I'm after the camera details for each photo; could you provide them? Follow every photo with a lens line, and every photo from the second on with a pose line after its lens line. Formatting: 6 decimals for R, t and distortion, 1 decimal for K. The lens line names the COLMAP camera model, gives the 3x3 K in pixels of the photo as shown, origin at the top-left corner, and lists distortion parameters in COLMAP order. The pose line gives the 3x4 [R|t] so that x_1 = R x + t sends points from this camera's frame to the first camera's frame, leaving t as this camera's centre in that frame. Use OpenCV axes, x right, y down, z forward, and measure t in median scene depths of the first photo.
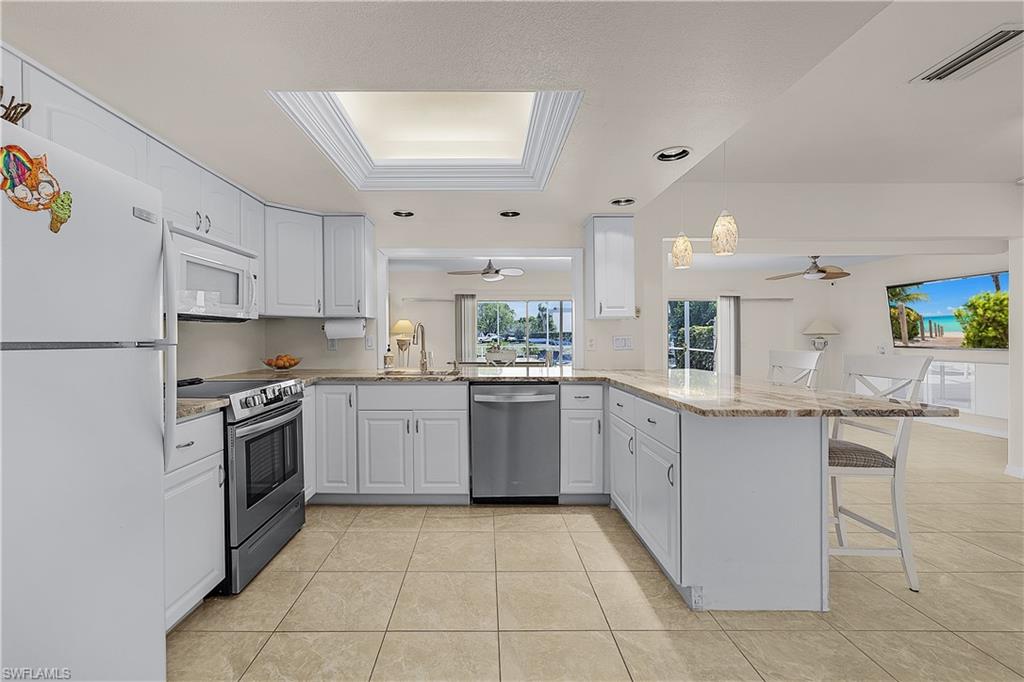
lens RADIAL K [[440.3, 0, 488.4], [0, 440.3, 346.2], [0, 0, 1]] dist [-0.017613, 0.004690]
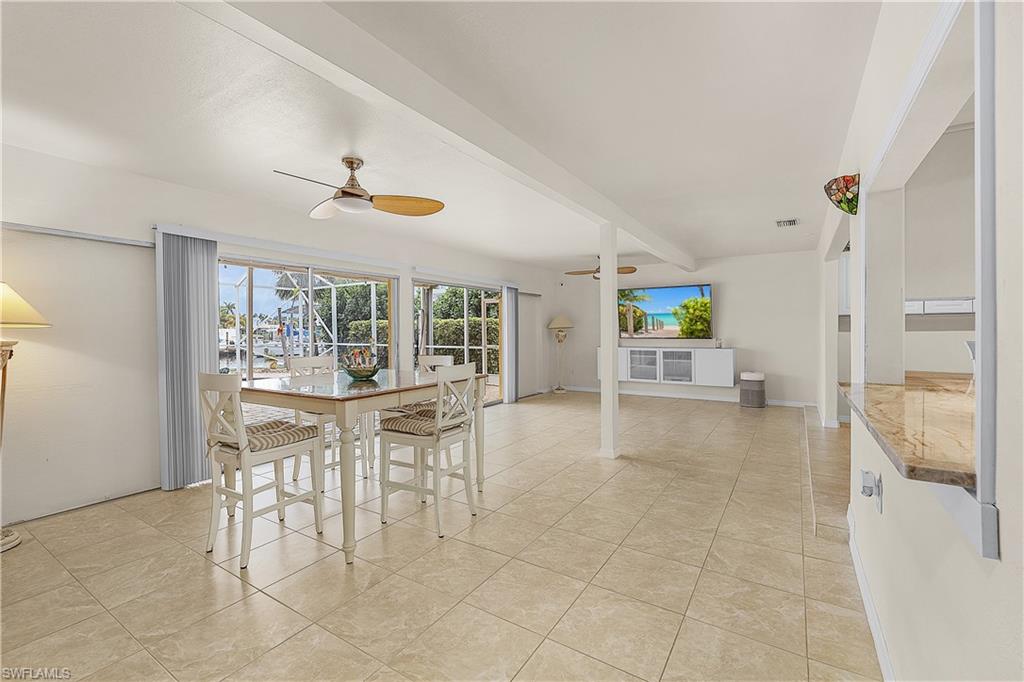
lens RADIAL K [[440.3, 0, 500.0], [0, 440.3, 337.0], [0, 0, 1]] dist [-0.017613, 0.004690]
pose [[0.553965, -0.015469, 0.832396, -0.496093], [0.023205, 0.999726, 0.003136, -0.020456], [-0.832217, 0.017578, 0.554172, 0.972819]]
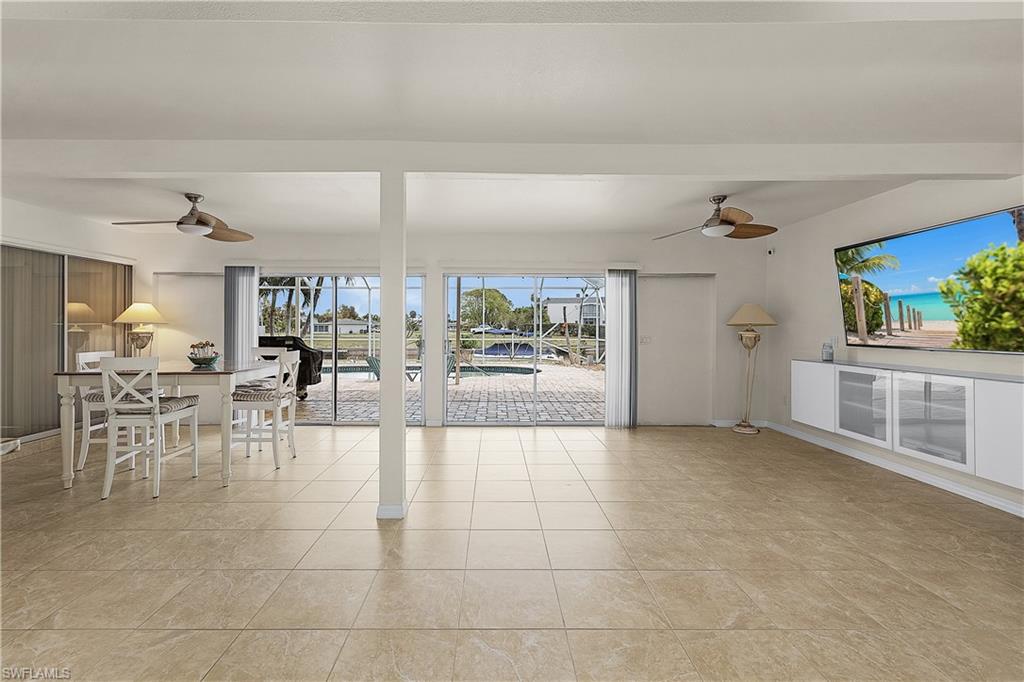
lens RADIAL K [[440.3, 0, 491.3], [0, 440.3, 333.9], [0, 0, 1]] dist [-0.017613, 0.004690]
pose [[0.999920, 0.002971, 0.012299, 0.681291], [-0.002884, 0.999971, -0.007022, -0.015037], [-0.012320, 0.006986, 0.999900, 0.625004]]
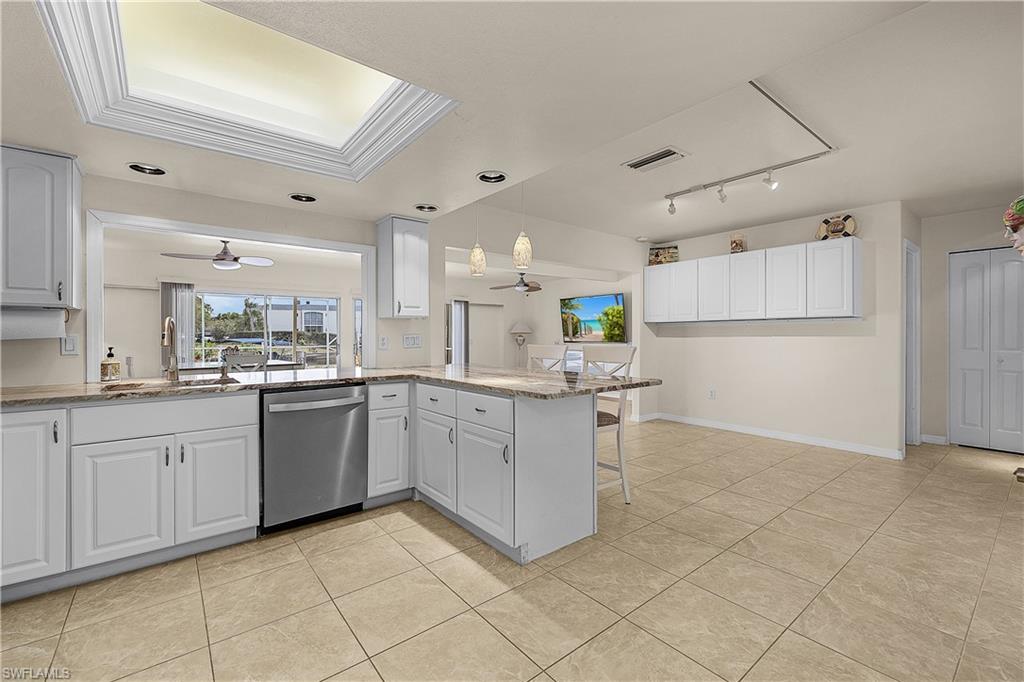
lens RADIAL K [[440.3, 0, 500.6], [0, 440.3, 336.4], [0, 0, 1]] dist [-0.017613, 0.004690]
pose [[0.774766, -0.005963, 0.632220, -0.194091], [0.018301, 0.999748, -0.012997, -0.001331], [-0.631983, 0.021640, 0.774680, 0.059839]]
